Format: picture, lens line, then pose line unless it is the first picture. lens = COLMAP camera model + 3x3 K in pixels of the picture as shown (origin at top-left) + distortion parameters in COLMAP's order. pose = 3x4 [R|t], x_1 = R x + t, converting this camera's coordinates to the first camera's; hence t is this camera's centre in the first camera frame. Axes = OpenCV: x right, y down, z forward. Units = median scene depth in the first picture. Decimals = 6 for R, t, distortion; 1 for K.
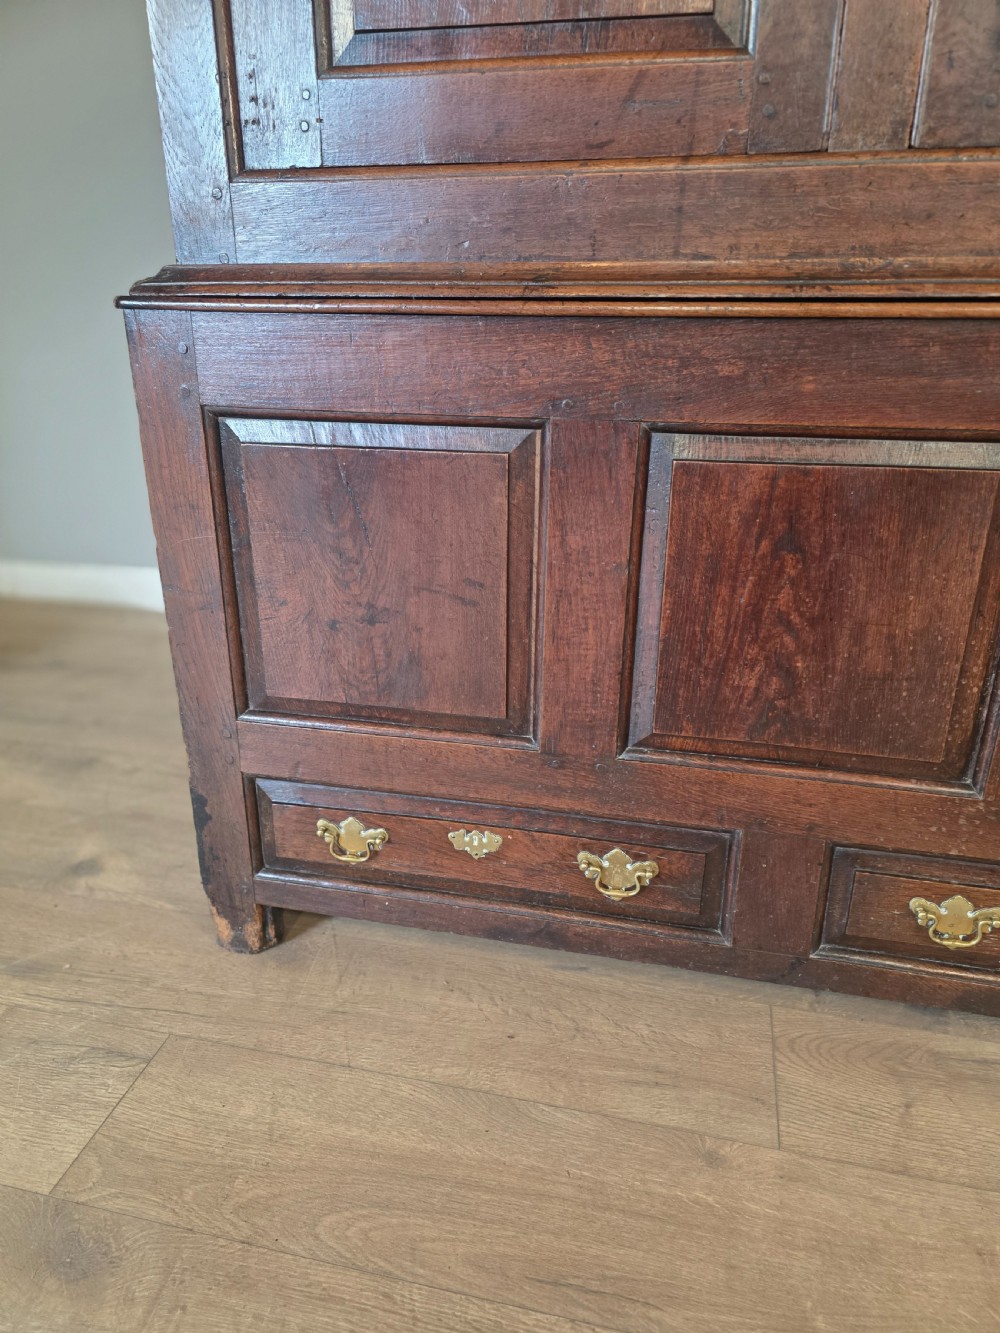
lens RADIAL K [[897.0, 0, 502.2], [0, 897.0, 673.7], [0, 0, 1]] dist [0.061845, -0.065323]
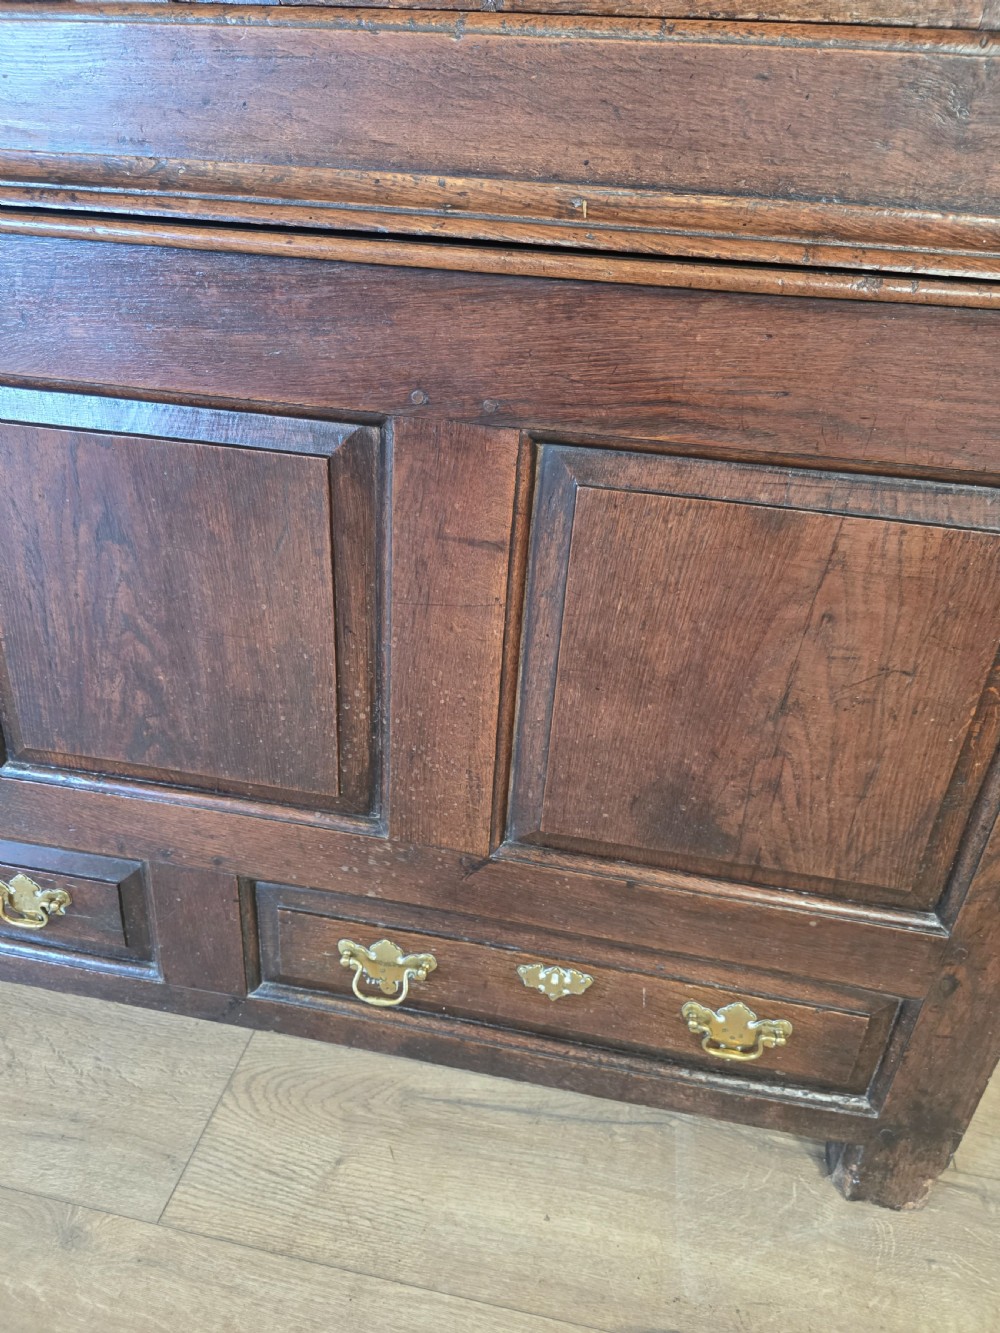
lens RADIAL K [[897.0, 0, 490.0], [0, 897.0, 654.3], [0, 0, 1]] dist [0.061845, -0.065323]
pose [[0.997986, 0.022386, 0.059348, 0.552233], [-0.028976, 0.993215, 0.112622, -0.125803], [-0.056425, -0.114115, 0.991864, 0.176612]]
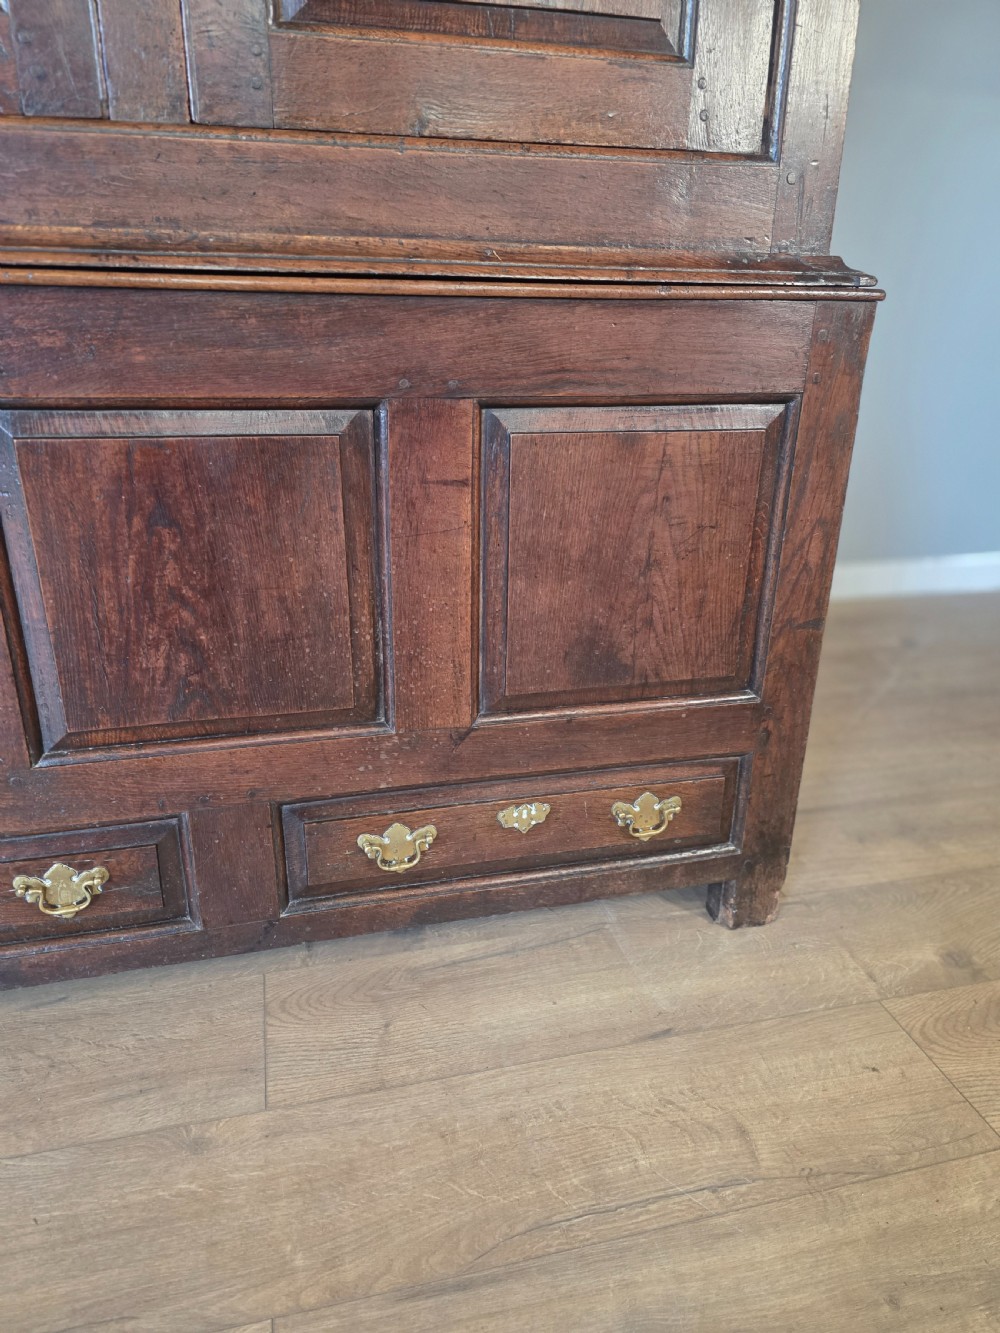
lens RADIAL K [[897.0, 0, 495.7], [0, 897.0, 670.7], [0, 0, 1]] dist [0.061845, -0.065323]
pose [[0.890149, -0.163002, 0.425517, 0.178625], [0.160287, 0.986157, 0.042457, 0.034761], [-0.426547, 0.030412, 0.903954, -0.044943]]
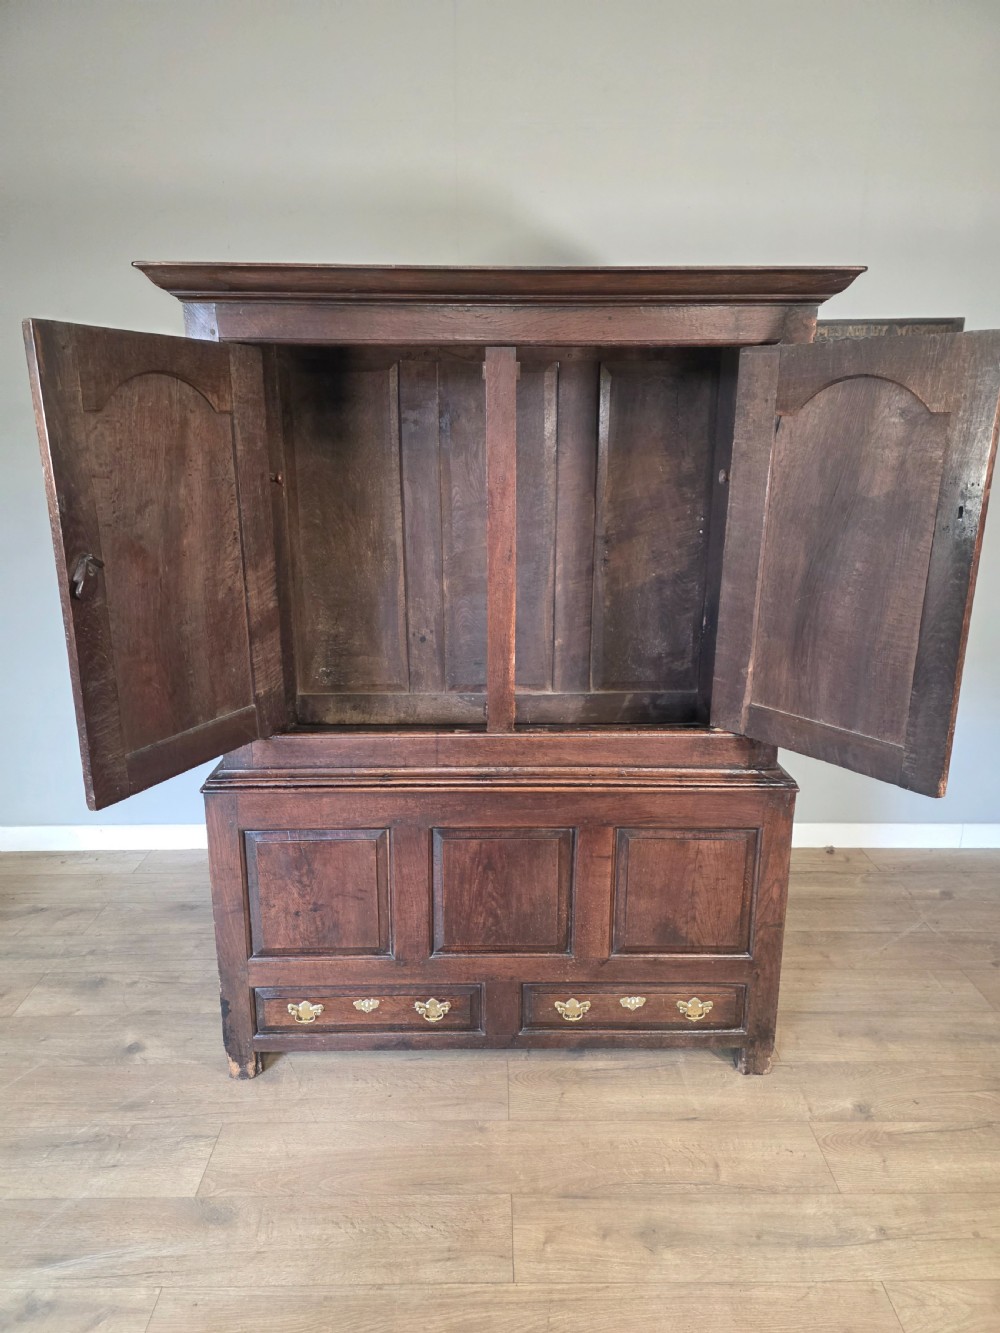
lens RADIAL K [[895.3, 0, 504.2], [0, 895.3, 670.8], [0, 0, 1]] dist [0.068443, -0.078003]
pose [[0.971323, -0.062573, 0.229381, -0.176244], [0.088854, 0.990379, -0.106086, -0.389083], [-0.220536, 0.123425, 0.967538, -1.424645]]
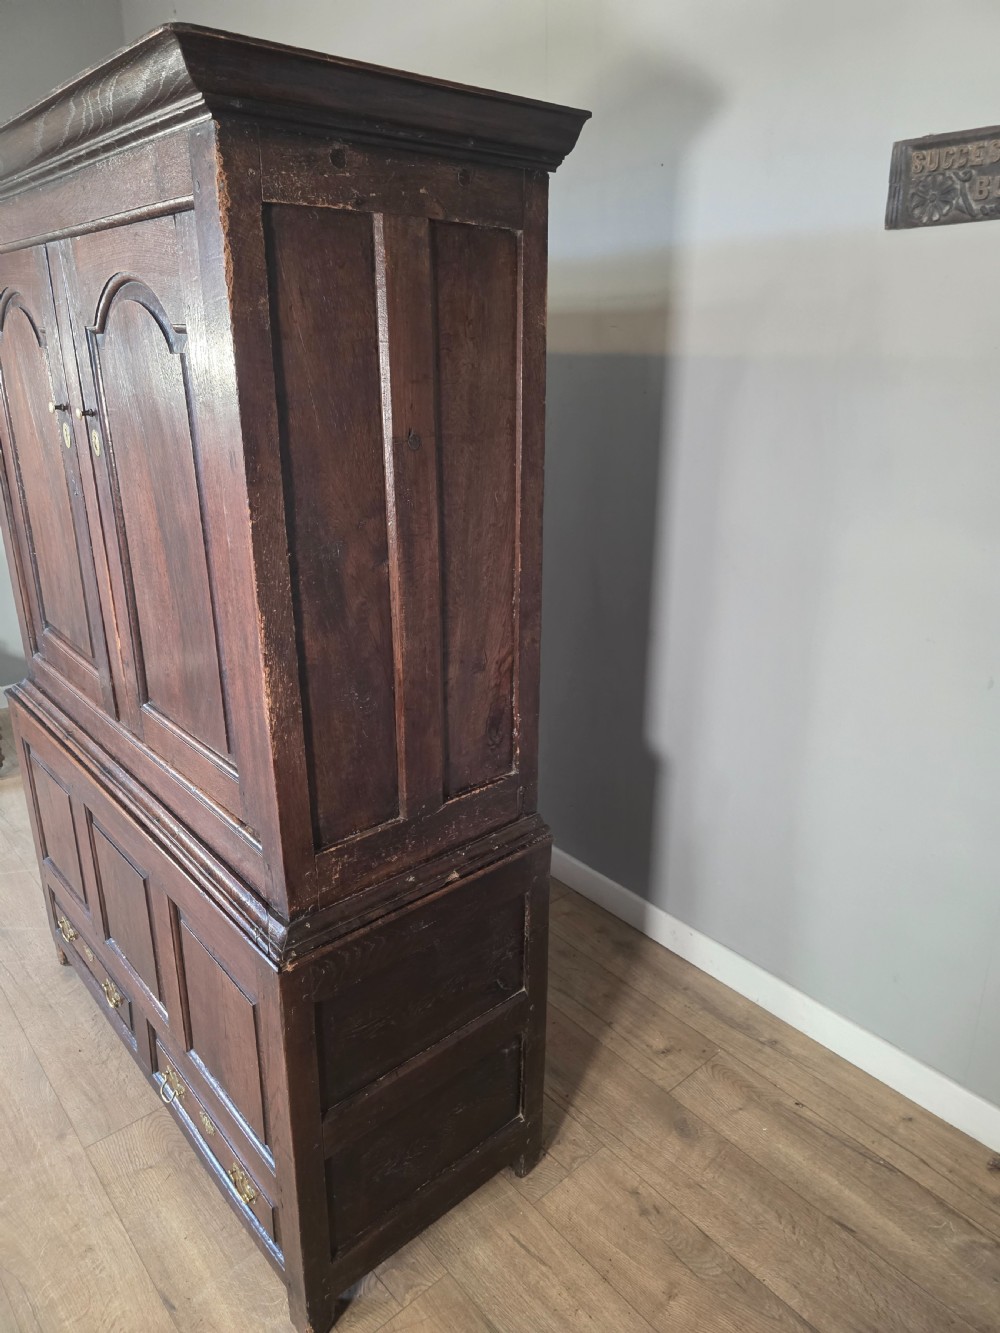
lens RADIAL K [[897.0, 0, 507.5], [0, 897.0, 653.4], [0, 0, 1]] dist [0.061845, -0.065323]
pose [[0.811543, 0.193415, -0.551351, 2.016988], [-0.217199, 0.975865, 0.022636, -0.848943], [0.542423, 0.101382, 0.833966, -0.339874]]
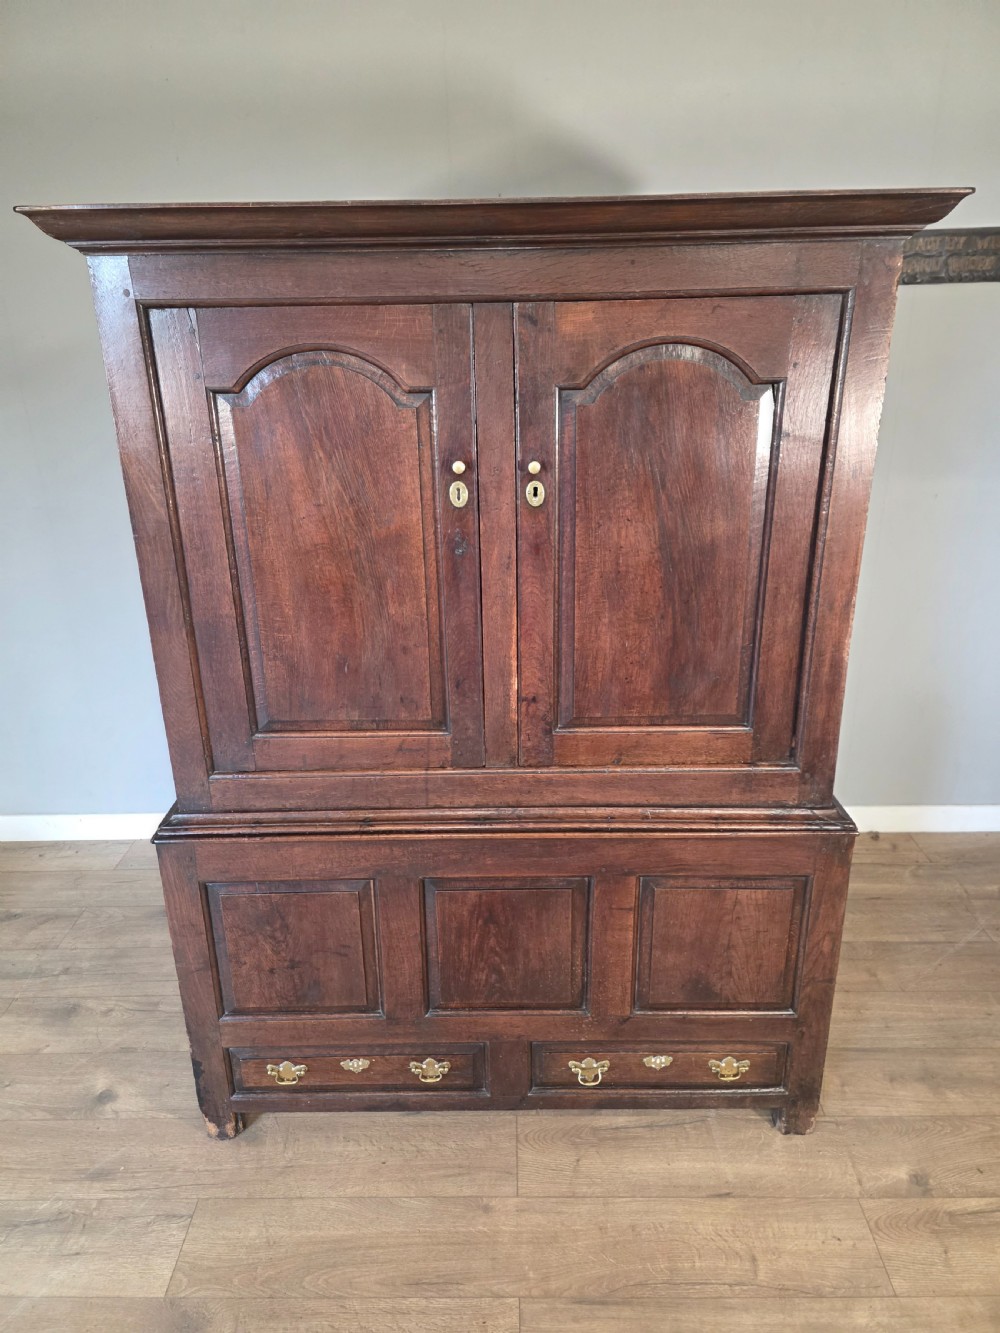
lens RADIAL K [[897.0, 0, 498.1], [0, 897.0, 666.3], [0, 0, 1]] dist [0.061845, -0.065323]
pose [[0.976220, -0.096031, 0.194349, -0.030793], [0.099733, 0.994971, -0.009329, -0.680796], [-0.192476, 0.028491, 0.980888, -1.086882]]
